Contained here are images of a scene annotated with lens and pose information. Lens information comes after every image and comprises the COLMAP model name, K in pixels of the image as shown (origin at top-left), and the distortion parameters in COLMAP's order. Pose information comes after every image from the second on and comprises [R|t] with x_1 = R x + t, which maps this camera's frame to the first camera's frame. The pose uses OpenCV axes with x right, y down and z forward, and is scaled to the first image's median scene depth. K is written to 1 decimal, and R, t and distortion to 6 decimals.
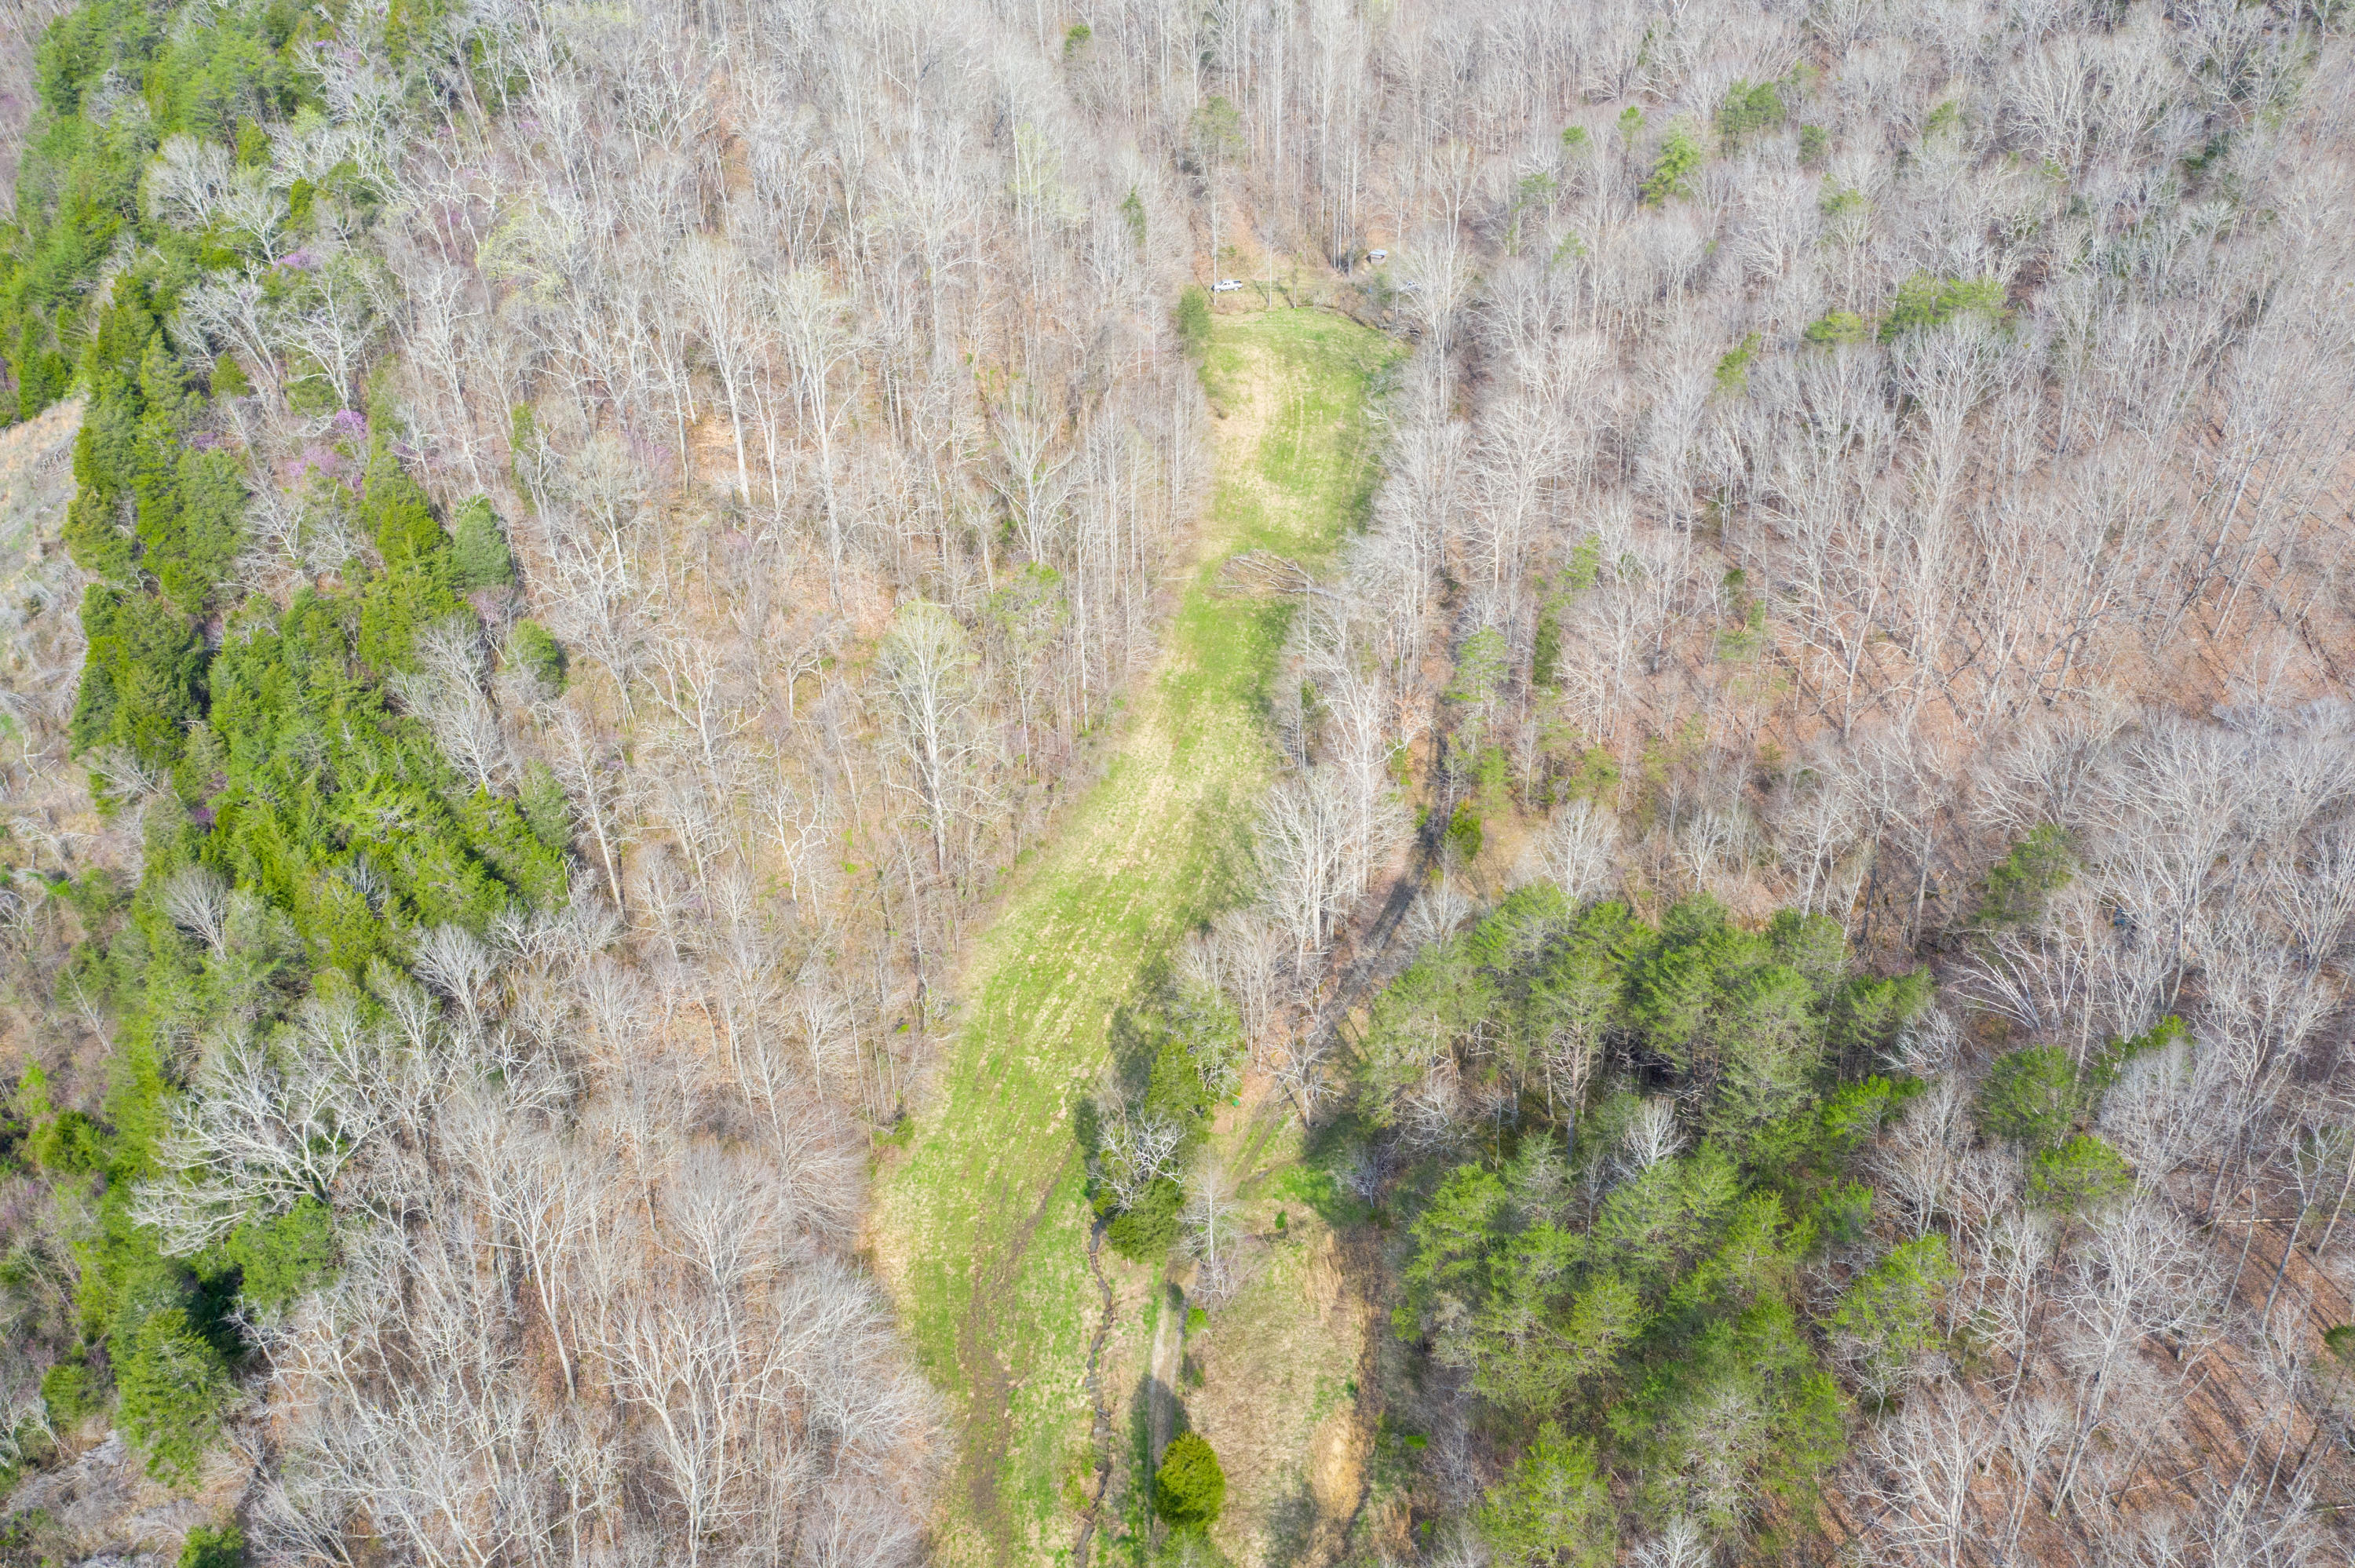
lens RADIAL K [[1866.2, 0, 1180.2], [0, 1866.2, 783.6], [0, 0, 1]] dist [-0.006609, 0.010785]
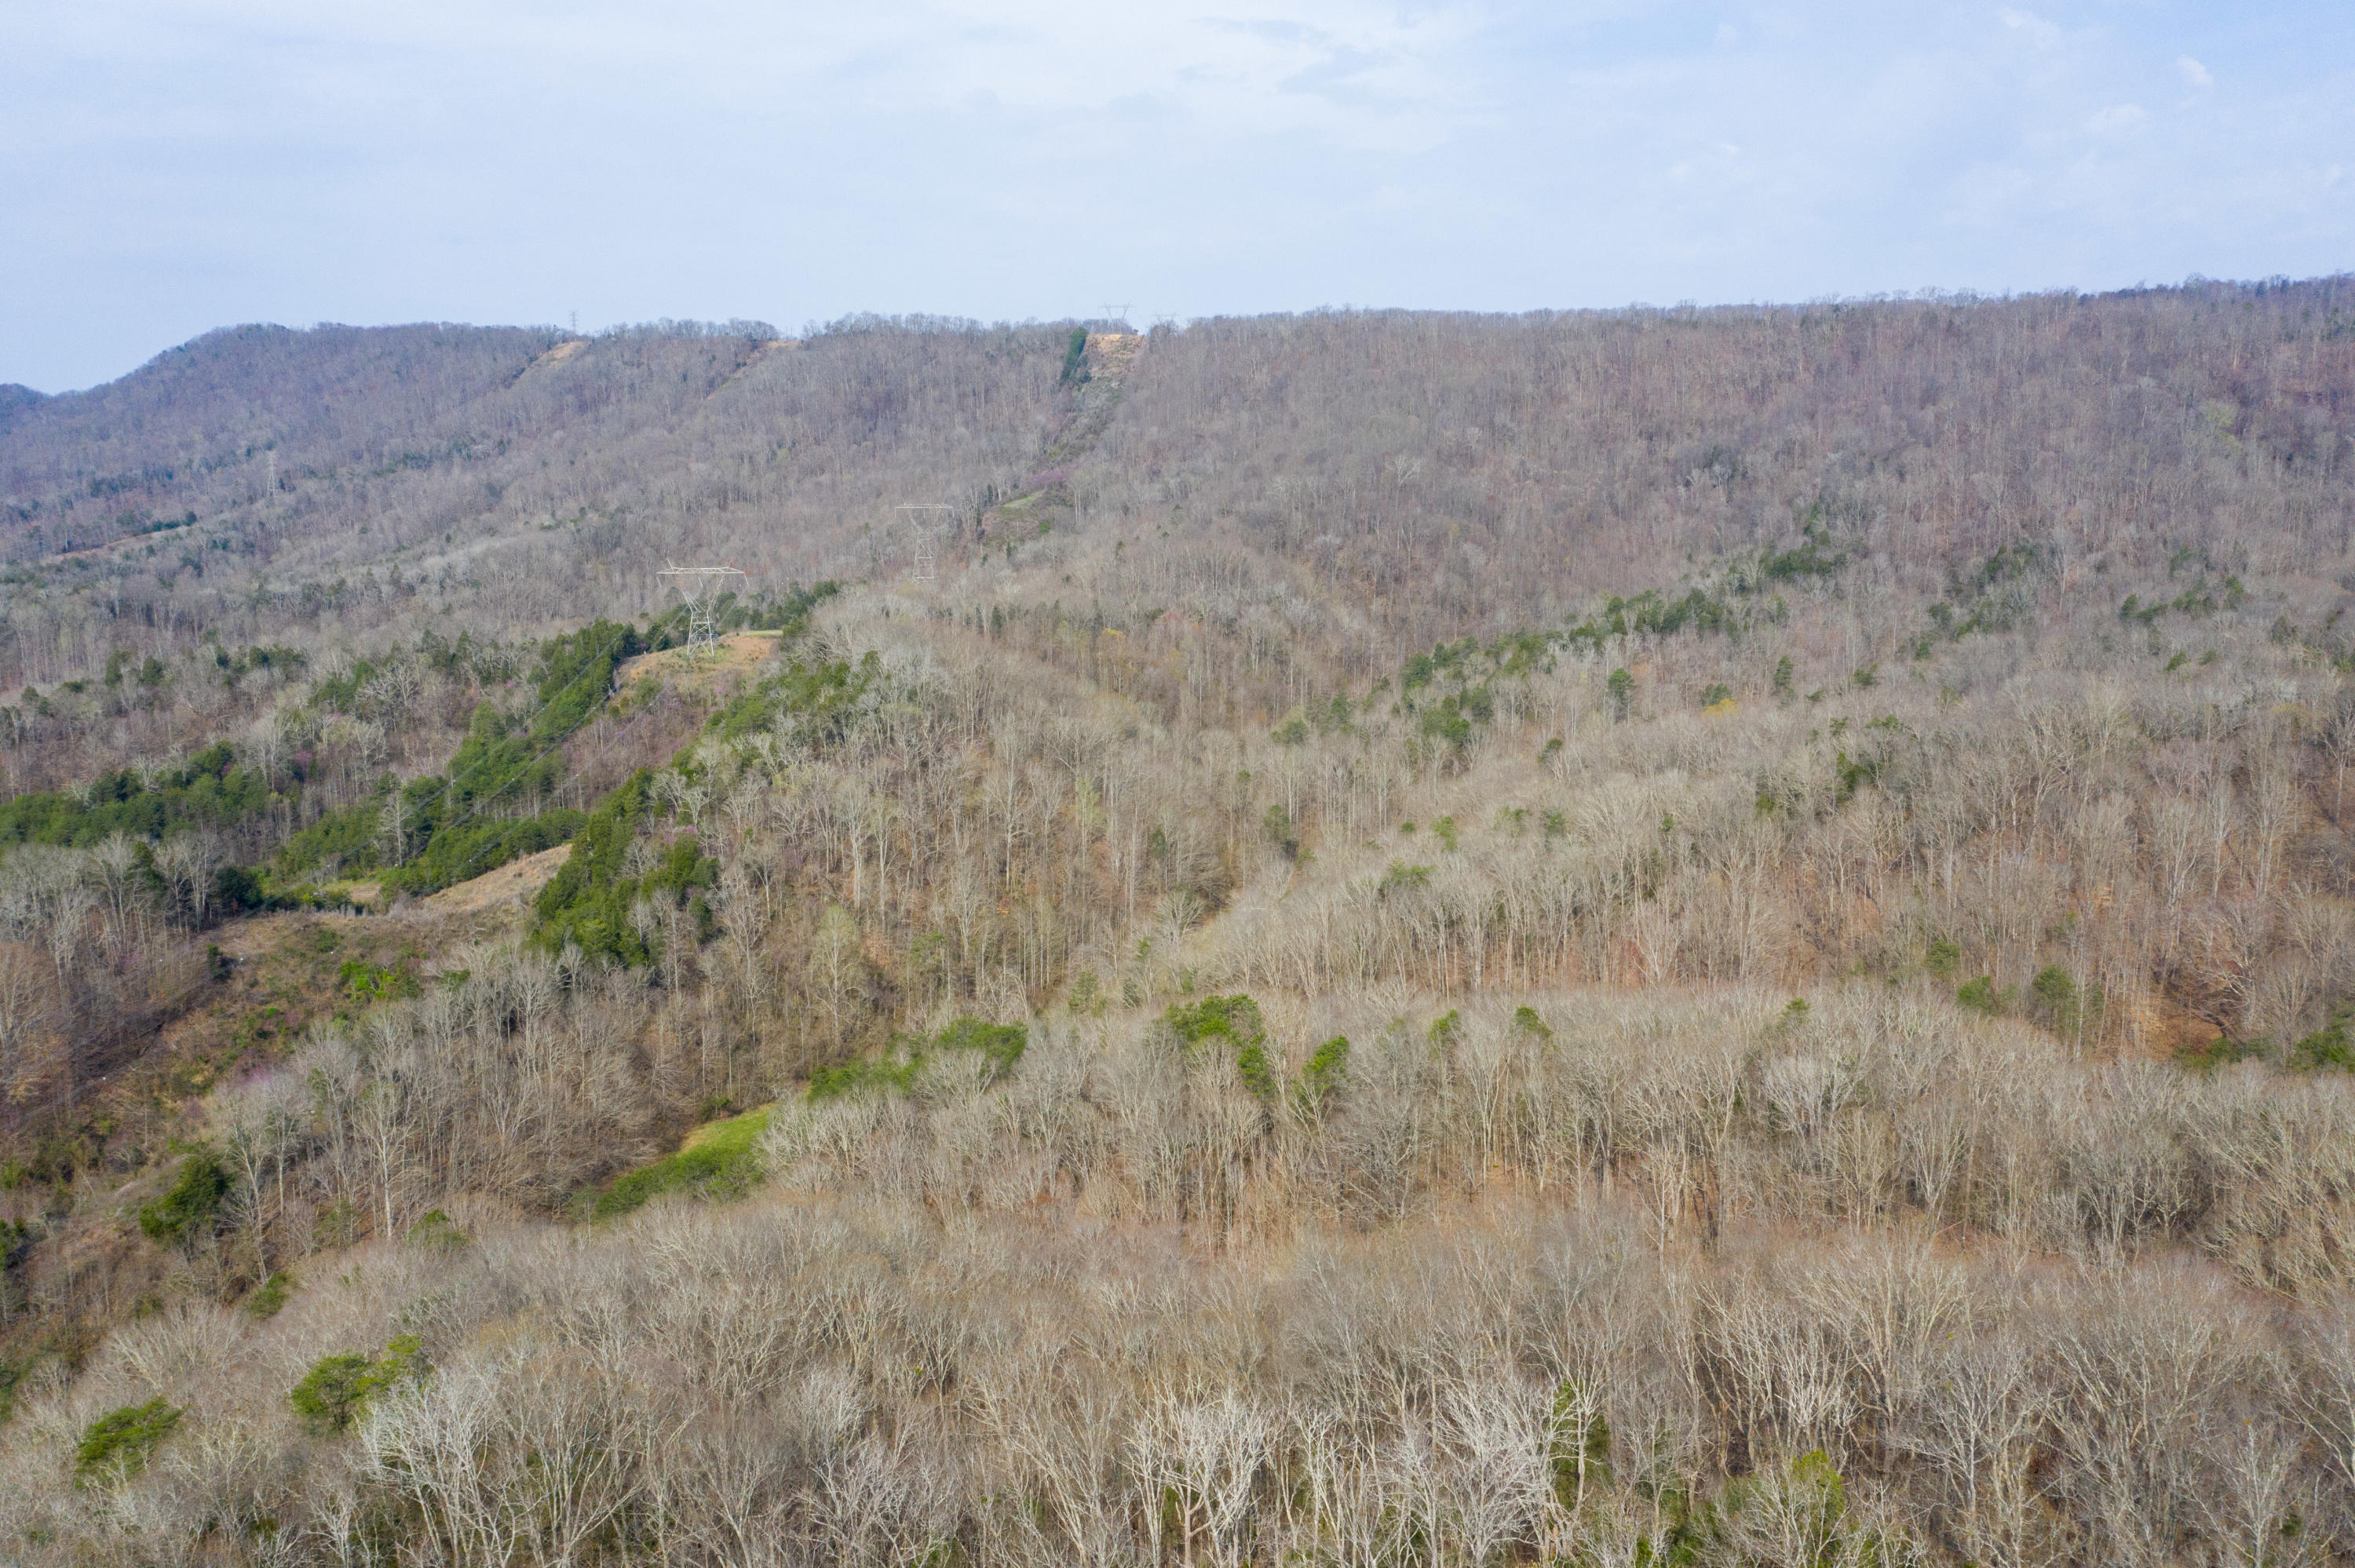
lens RADIAL K [[1866.2, 0, 1181.5], [0, 1866.2, 789.8], [0, 0, 1]] dist [-0.006609, 0.010785]
pose [[0.901081, 0.090634, -0.424074, 1.262542], [-0.270196, 0.882232, -0.385566, 0.571569], [0.339186, 0.462009, 0.819451, -0.831125]]
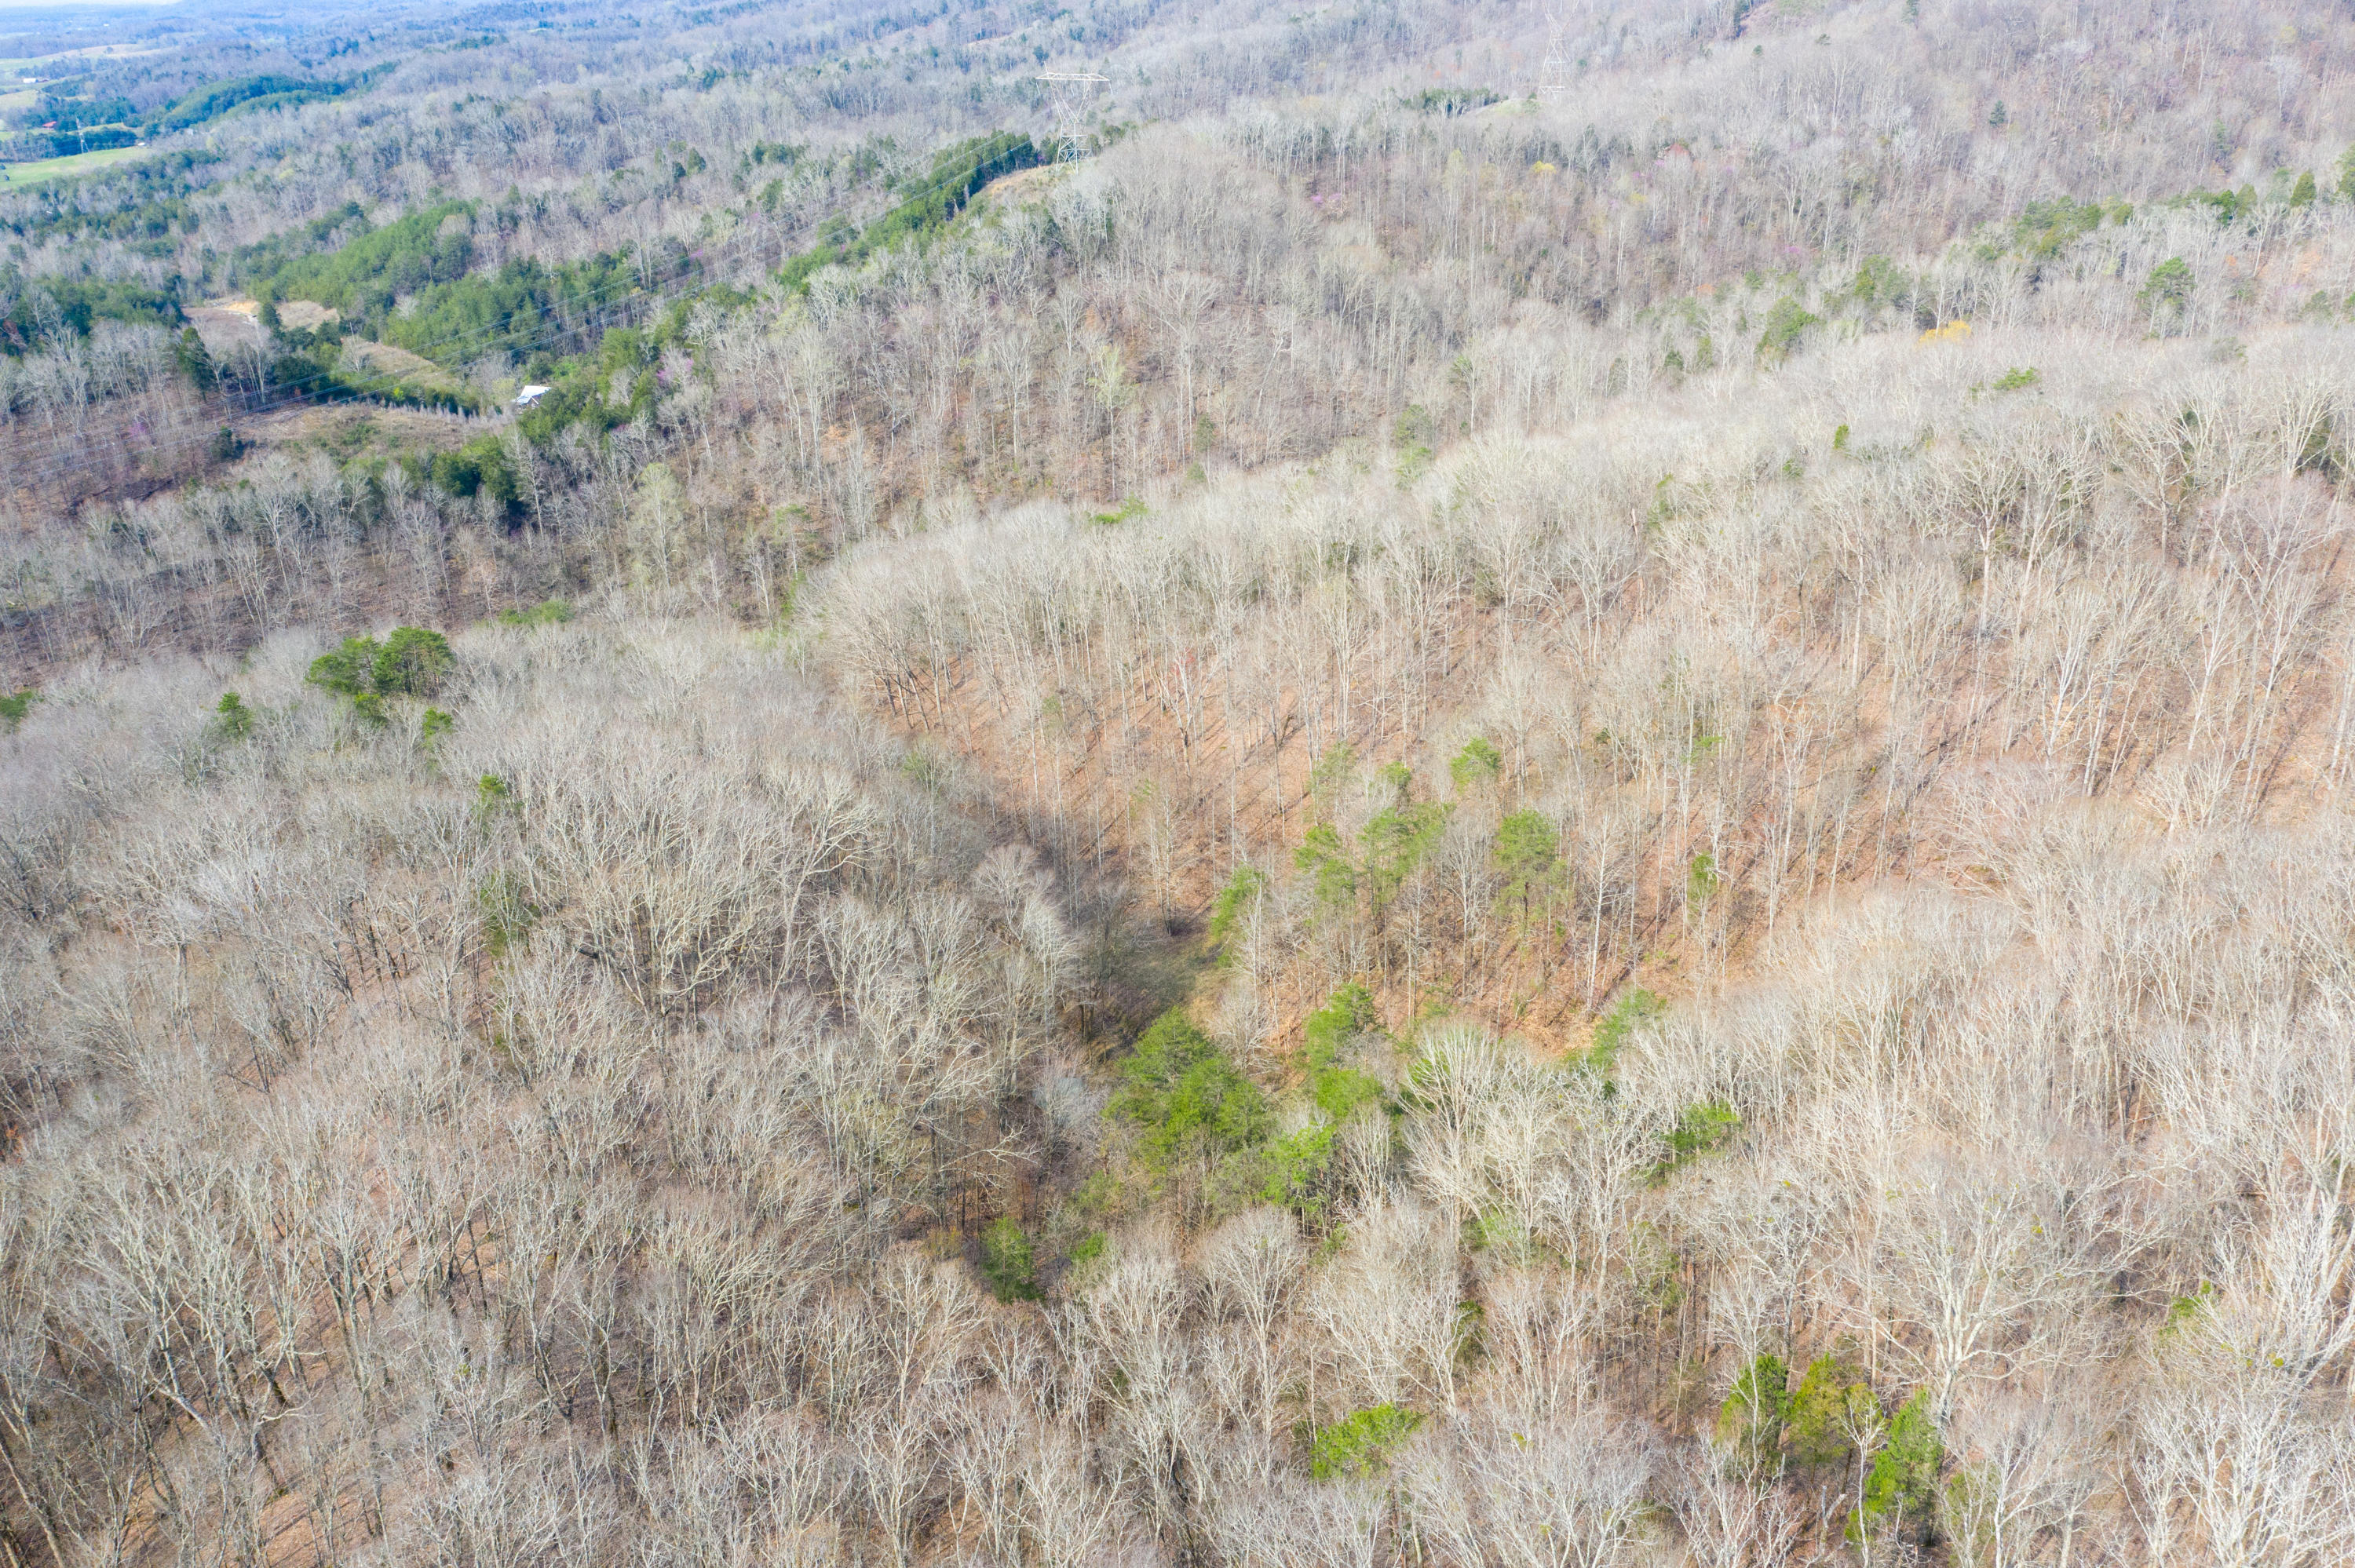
lens RADIAL K [[1866.2, 0, 1182.7], [0, 1866.2, 781.1], [0, 0, 1]] dist [-0.006609, 0.010785]
pose [[0.504605, 0.360969, -0.784267, 2.114281], [-0.510422, 0.857372, 0.066205, -0.252822], [0.696307, 0.366899, 0.616881, 0.245083]]
